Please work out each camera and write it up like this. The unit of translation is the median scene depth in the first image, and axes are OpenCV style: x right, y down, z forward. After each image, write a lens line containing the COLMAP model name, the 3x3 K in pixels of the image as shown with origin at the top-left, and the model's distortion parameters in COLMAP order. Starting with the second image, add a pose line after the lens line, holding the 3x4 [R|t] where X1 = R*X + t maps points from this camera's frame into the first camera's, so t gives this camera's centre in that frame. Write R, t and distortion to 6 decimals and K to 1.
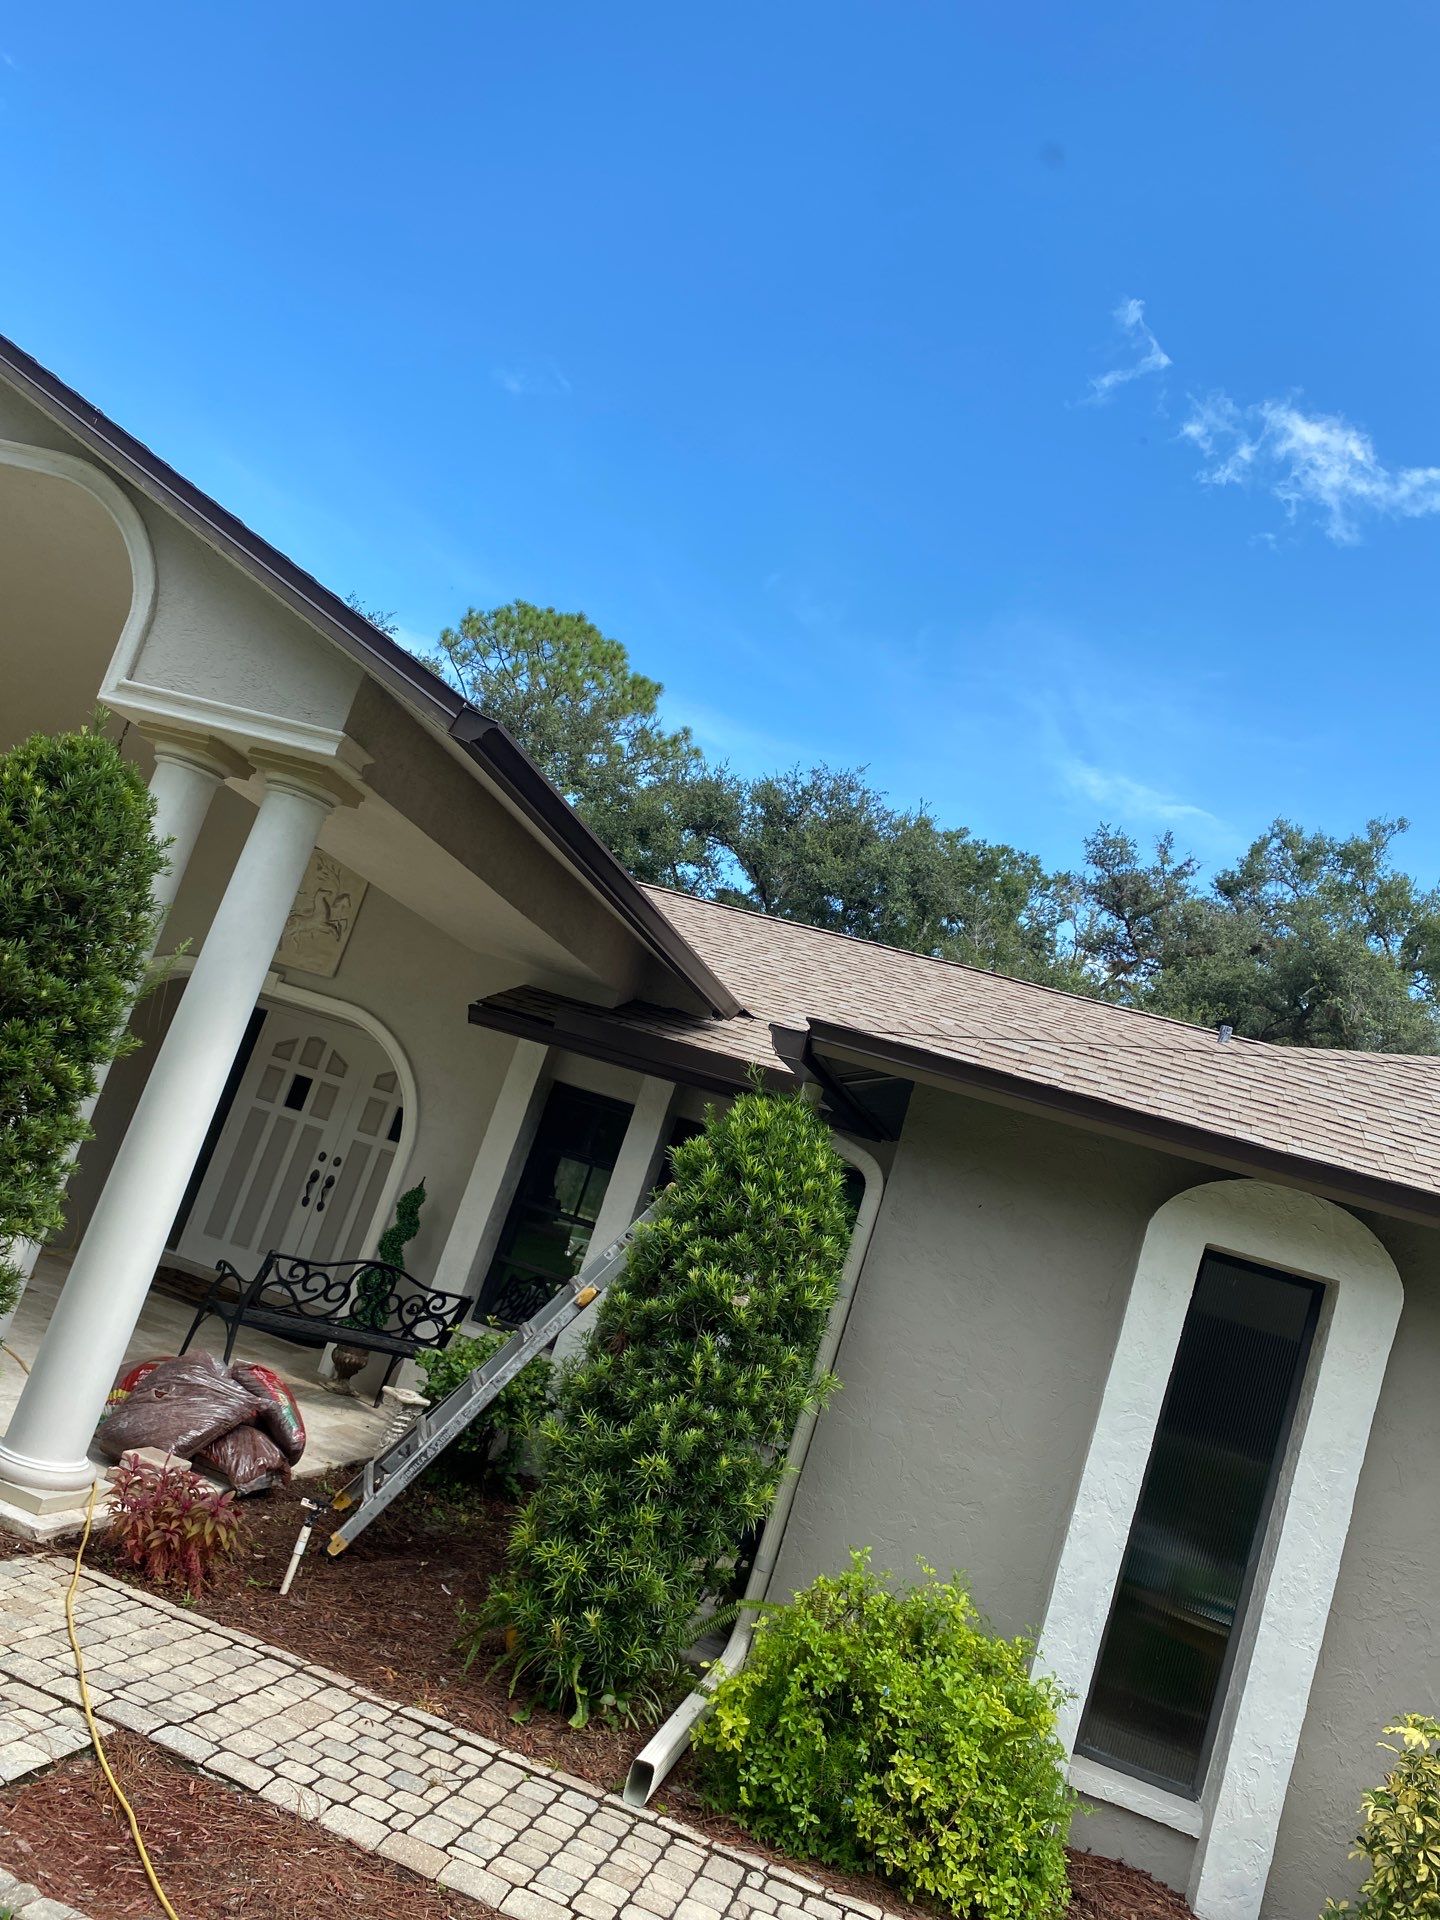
lens RADIAL K [[1525.5, 0, 720.0], [0, 1525.5, 960.0], [0, 0, 1]] dist [0.023599, -0.074708]
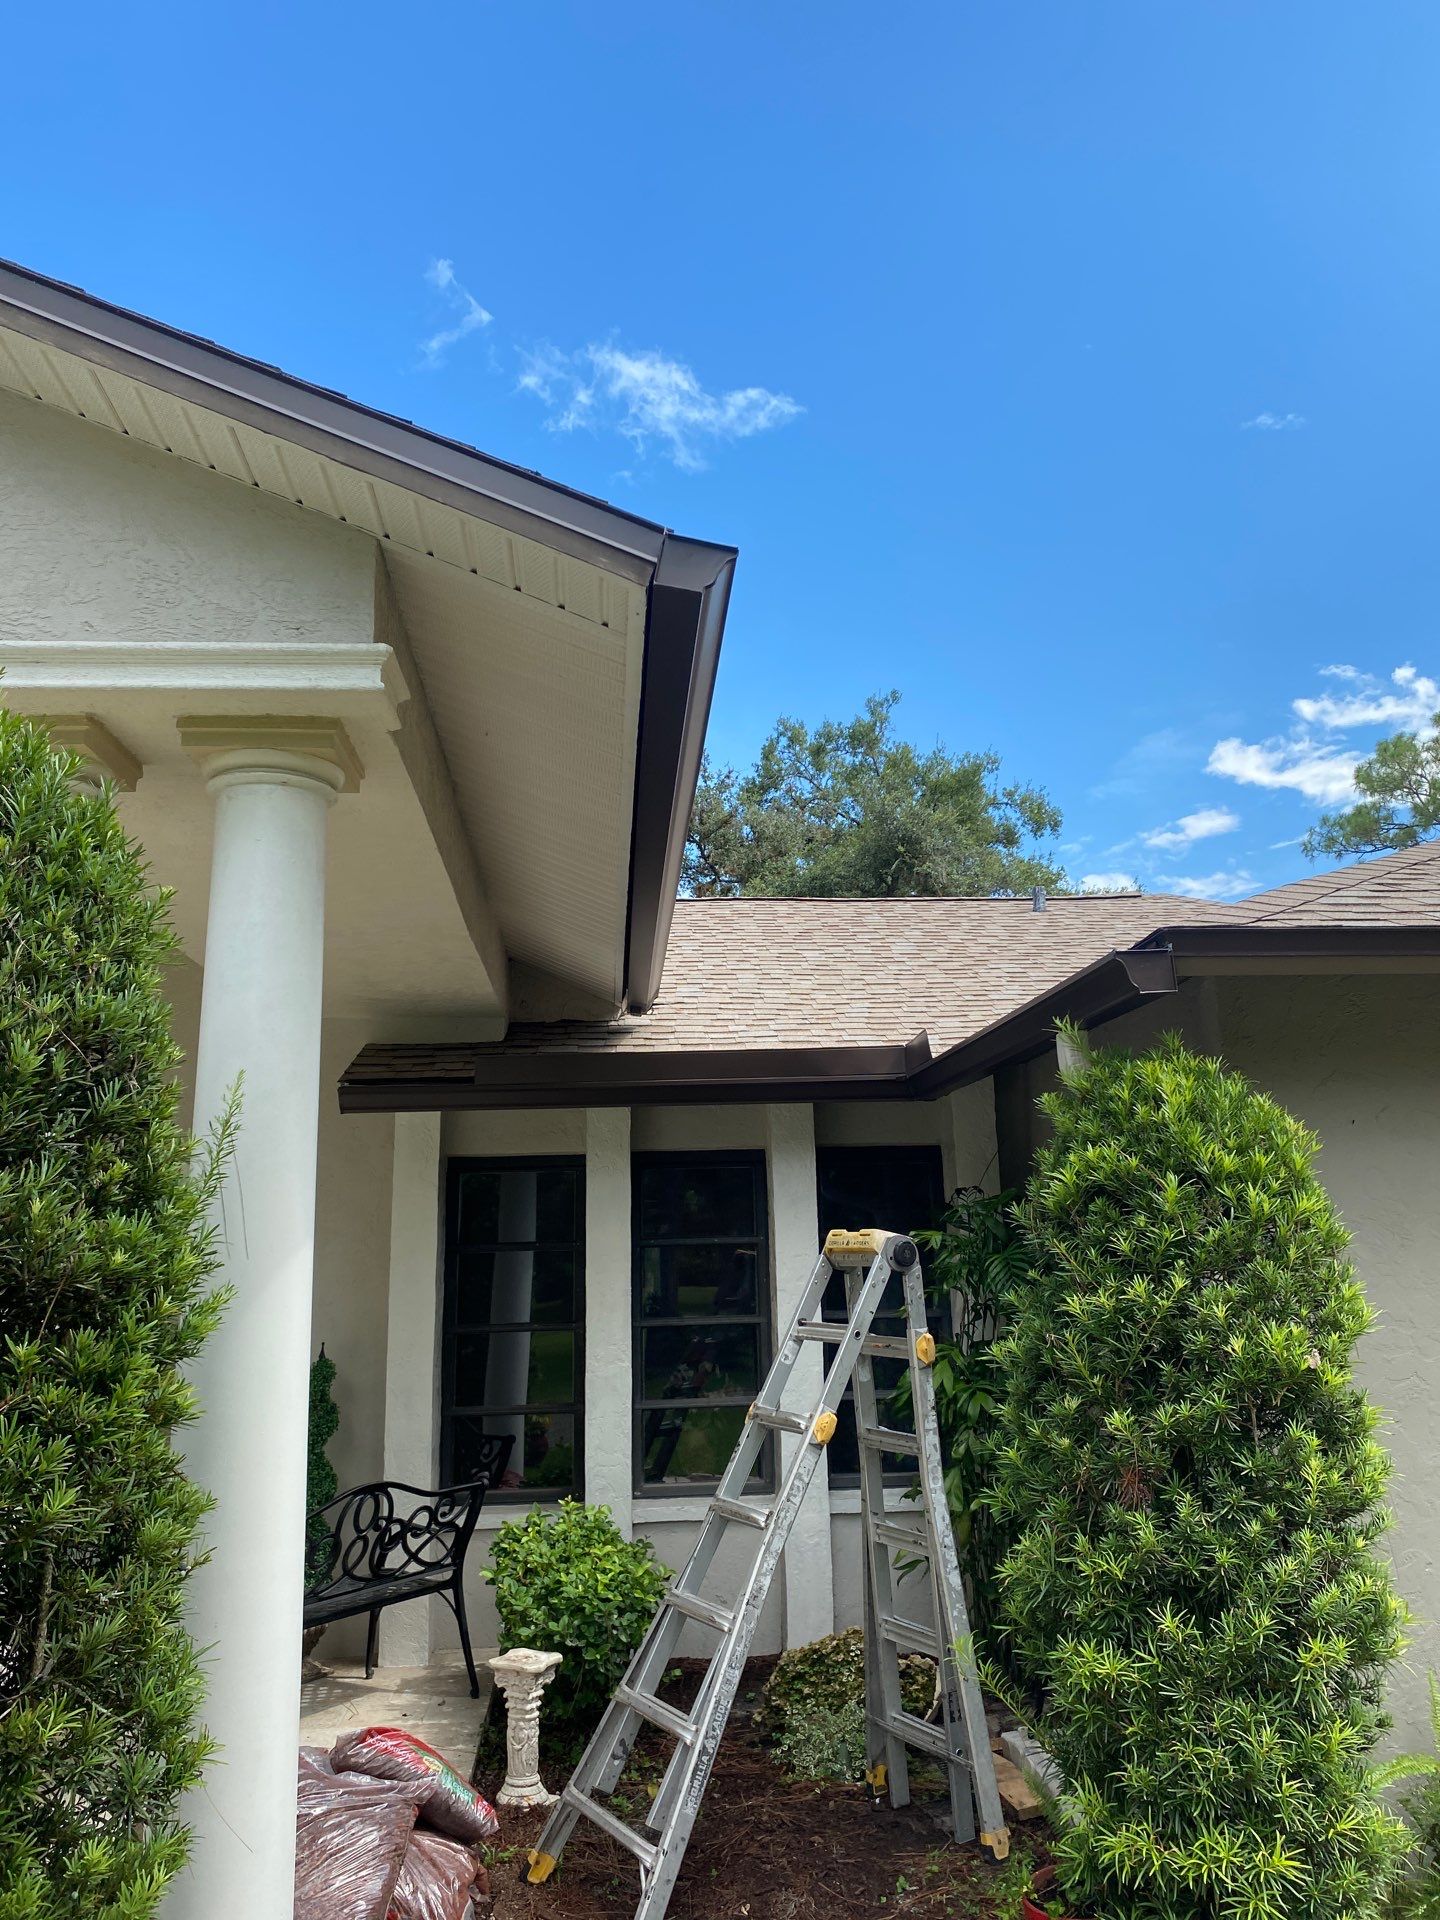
lens RADIAL K [[1515.9, 0, 785.9], [0, 1515.9, 940.6], [0, 0, 1]] dist [0.094587, -0.262976]
pose [[0.897112, -0.257319, 0.359133, -0.158117], [0.254218, 0.965482, 0.056733, -0.017674], [-0.361335, 0.040403, 0.931560, 0.197077]]
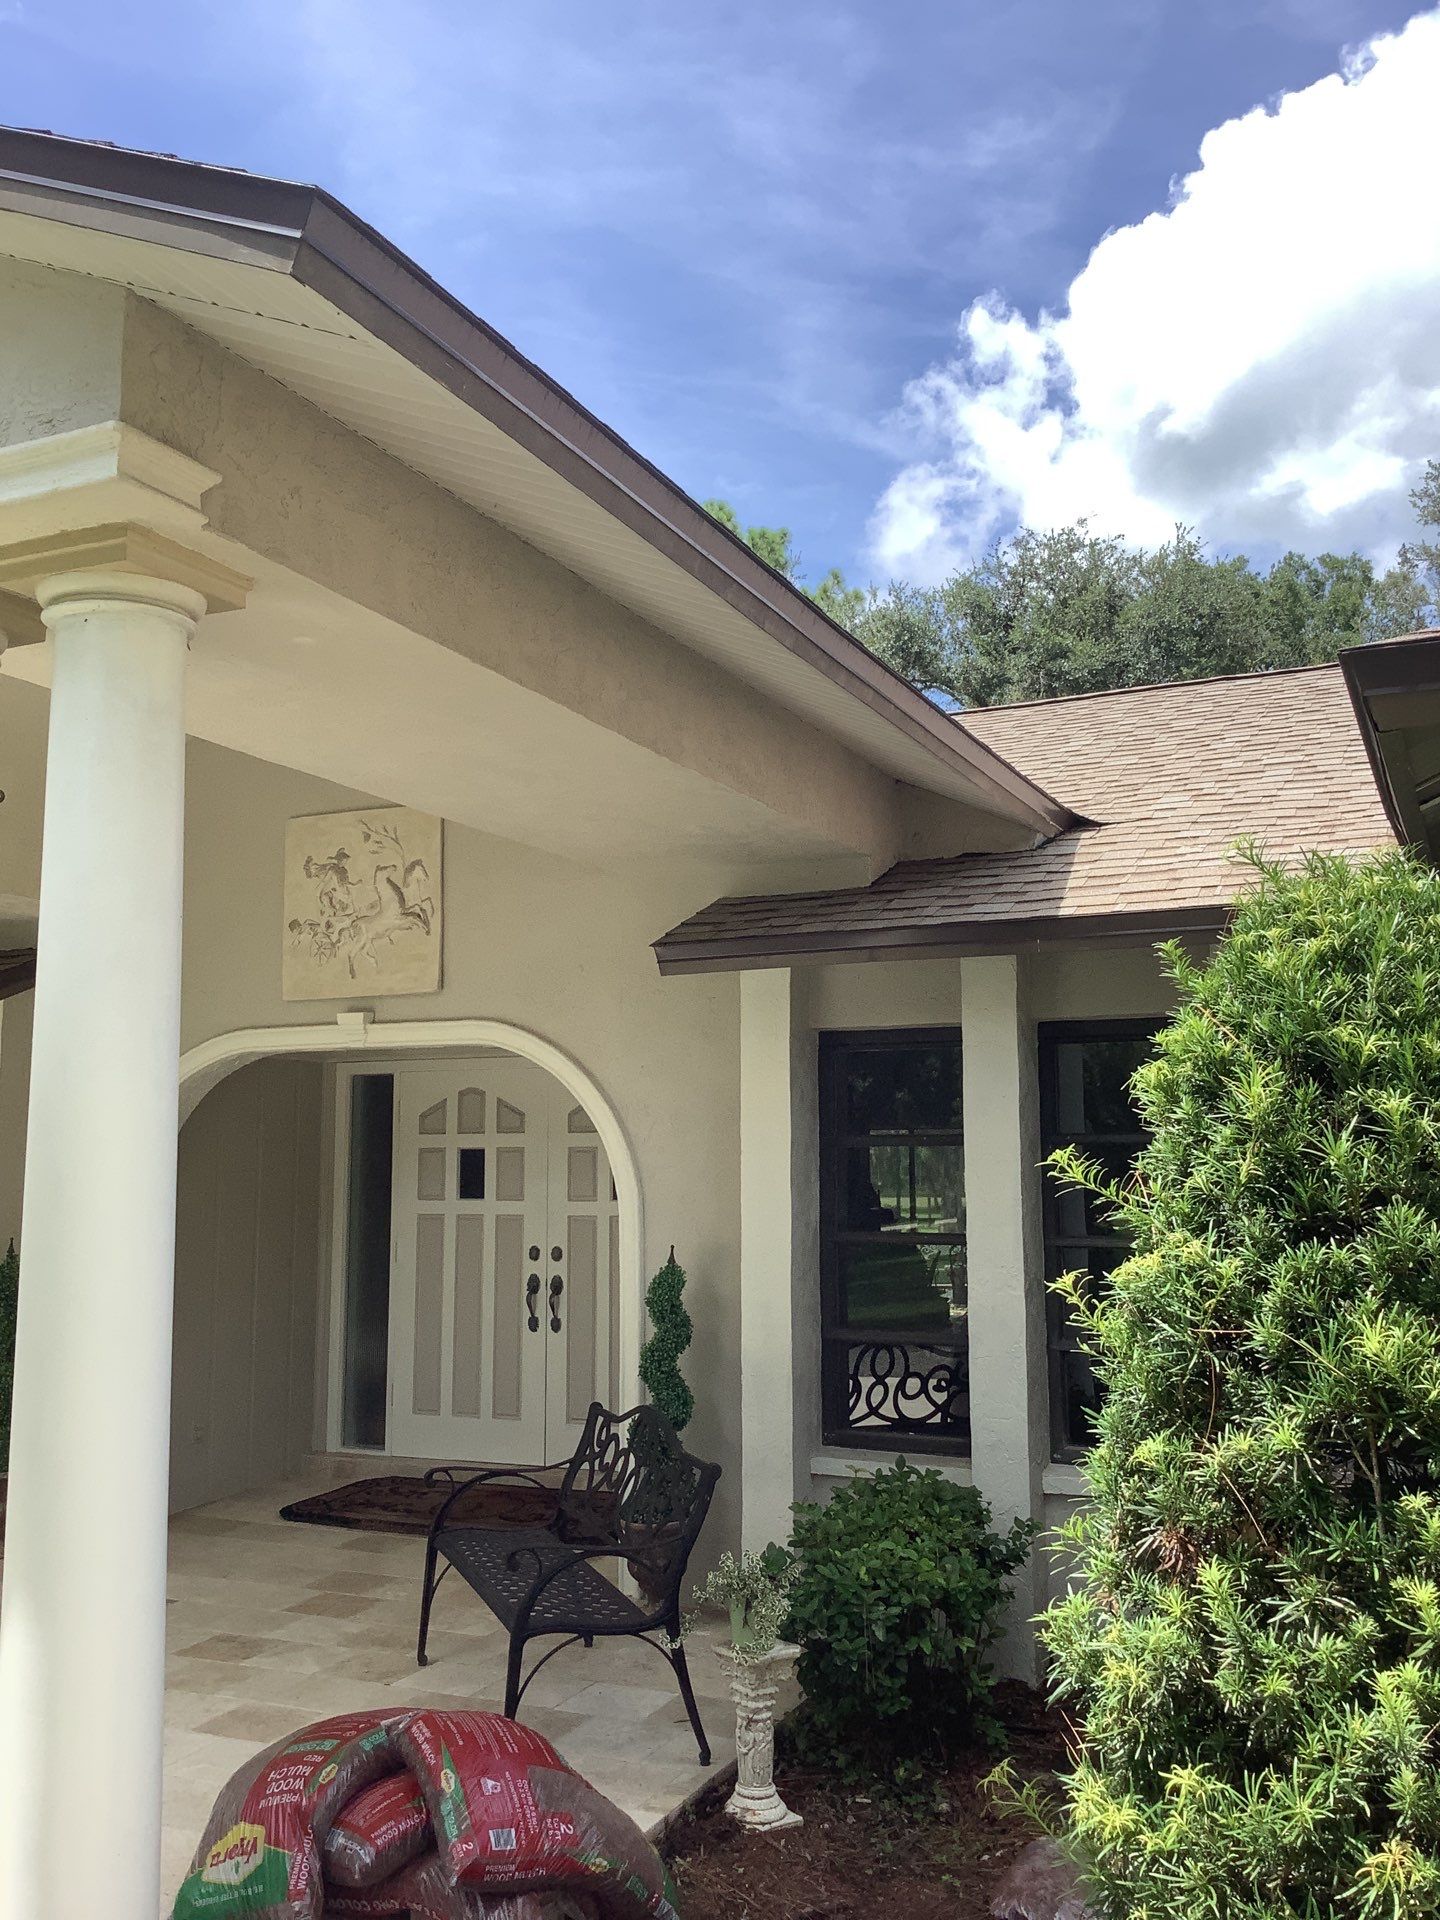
lens RADIAL K [[1840.8, 0, 690.0], [0, 1840.8, 959.9], [0, 0, 1]] dist [0.024063, -0.000263]
pose [[0.931878, -0.325537, -0.160093, -0.024897], [0.330902, 0.943637, 0.007317, 0.023904], [0.148688, -0.059793, 0.987075, 0.219350]]
